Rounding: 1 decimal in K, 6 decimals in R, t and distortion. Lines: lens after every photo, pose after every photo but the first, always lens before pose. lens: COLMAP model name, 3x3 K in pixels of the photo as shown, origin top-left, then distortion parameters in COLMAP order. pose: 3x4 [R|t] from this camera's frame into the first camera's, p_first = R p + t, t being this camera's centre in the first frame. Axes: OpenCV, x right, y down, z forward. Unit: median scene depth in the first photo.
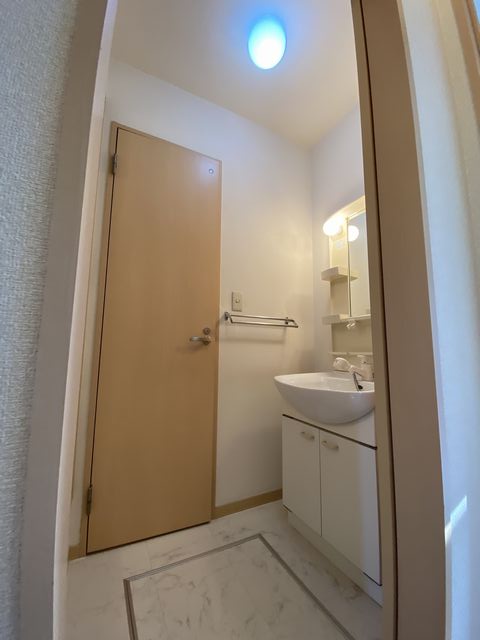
lens RADIAL K [[261.7, 0, 240.0], [0, 261.7, 322.0], [0, 0, 1]] dist [0.008515, -0.000636]
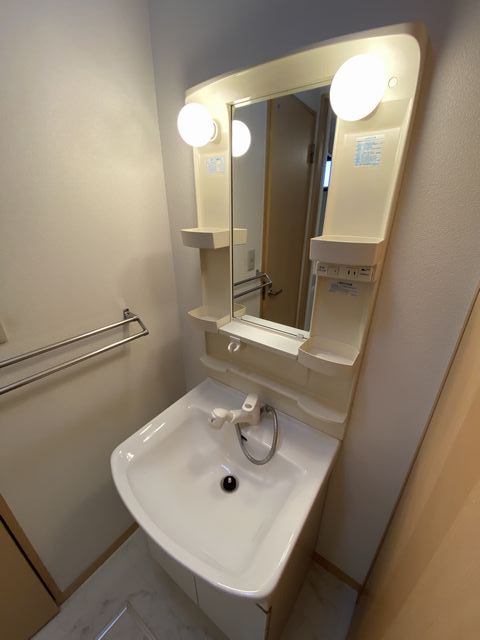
lens RADIAL K [[261.7, 0, 242.5], [0, 261.7, 321.5], [0, 0, 1]] dist [0.008515, -0.000636]
pose [[0.889811, -0.193587, 0.413232, 0.169447], [-0.052557, 0.856054, 0.514207, -0.308112], [-0.453293, -0.479265, 0.751552, 0.475302]]
